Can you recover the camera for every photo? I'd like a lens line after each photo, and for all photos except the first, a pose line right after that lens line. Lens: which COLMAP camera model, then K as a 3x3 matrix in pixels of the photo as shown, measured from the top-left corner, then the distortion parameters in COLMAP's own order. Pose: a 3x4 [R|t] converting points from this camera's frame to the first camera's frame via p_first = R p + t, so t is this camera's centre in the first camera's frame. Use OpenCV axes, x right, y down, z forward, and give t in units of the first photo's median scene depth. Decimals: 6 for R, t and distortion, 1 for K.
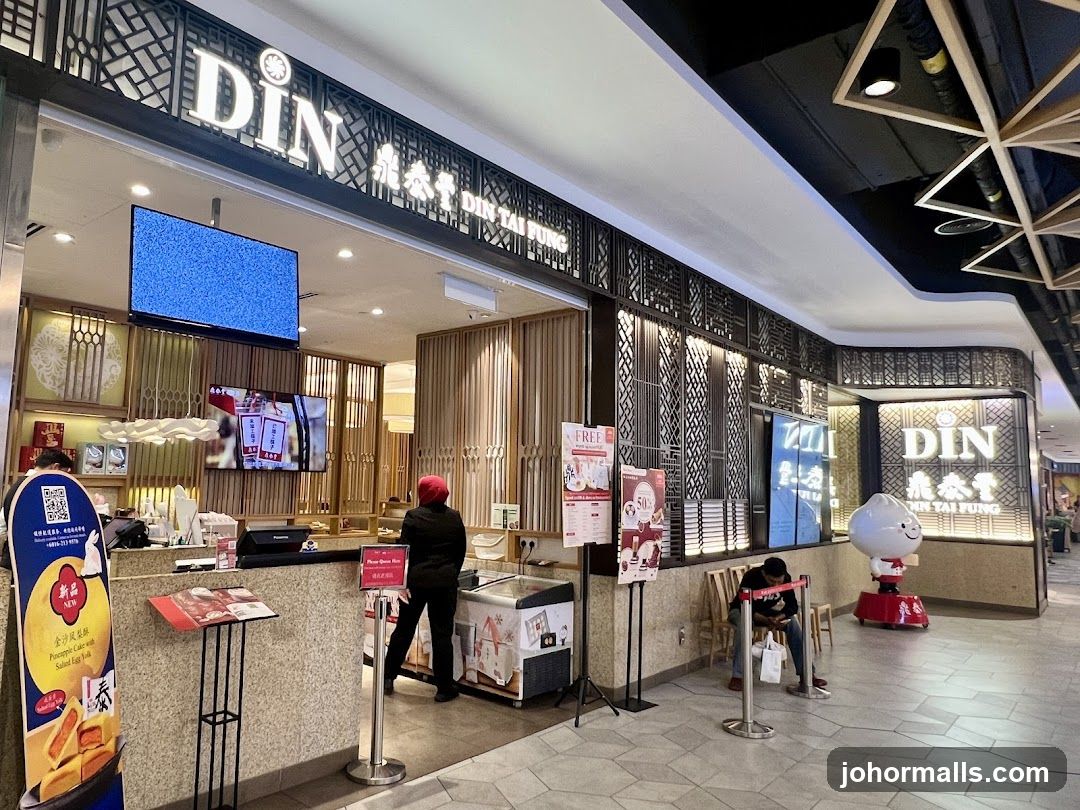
lens RADIAL K [[727.5, 0, 539.3], [0, 727.5, 404.2], [0, 0, 1]] dist [0.000676, -0.002174]
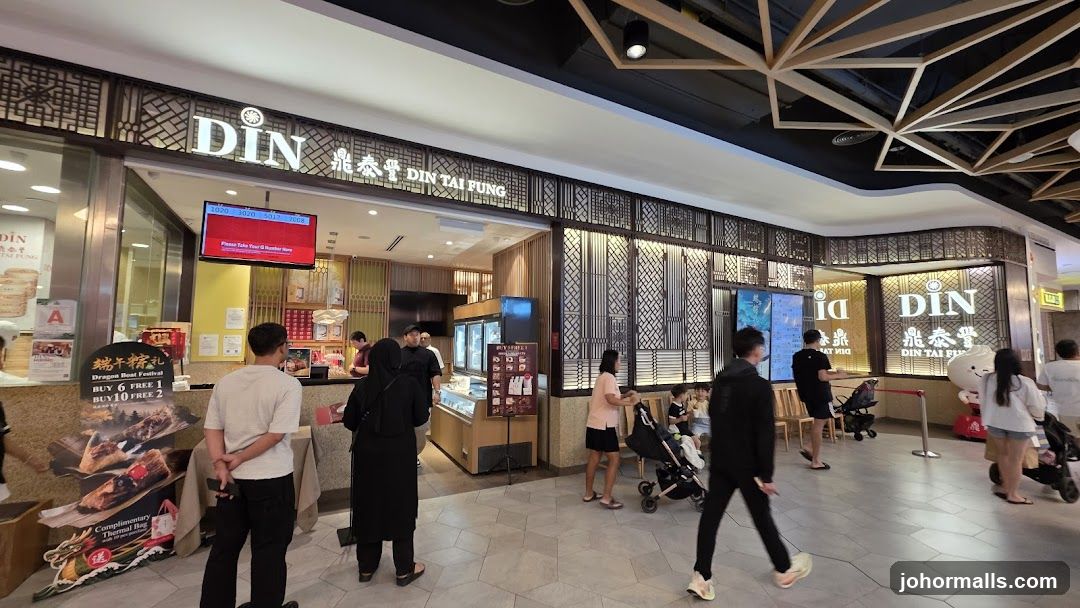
lens RADIAL K [[435.6, 0, 541.6], [0, 435.6, 304.7], [0, 0, 1]] dist [0.000031, 0.000327]
pose [[0.946373, -0.043684, -0.320109, 0.350779], [0.050852, 0.998607, 0.014060, 0.018255], [0.319049, -0.029584, 0.947276, 0.090689]]
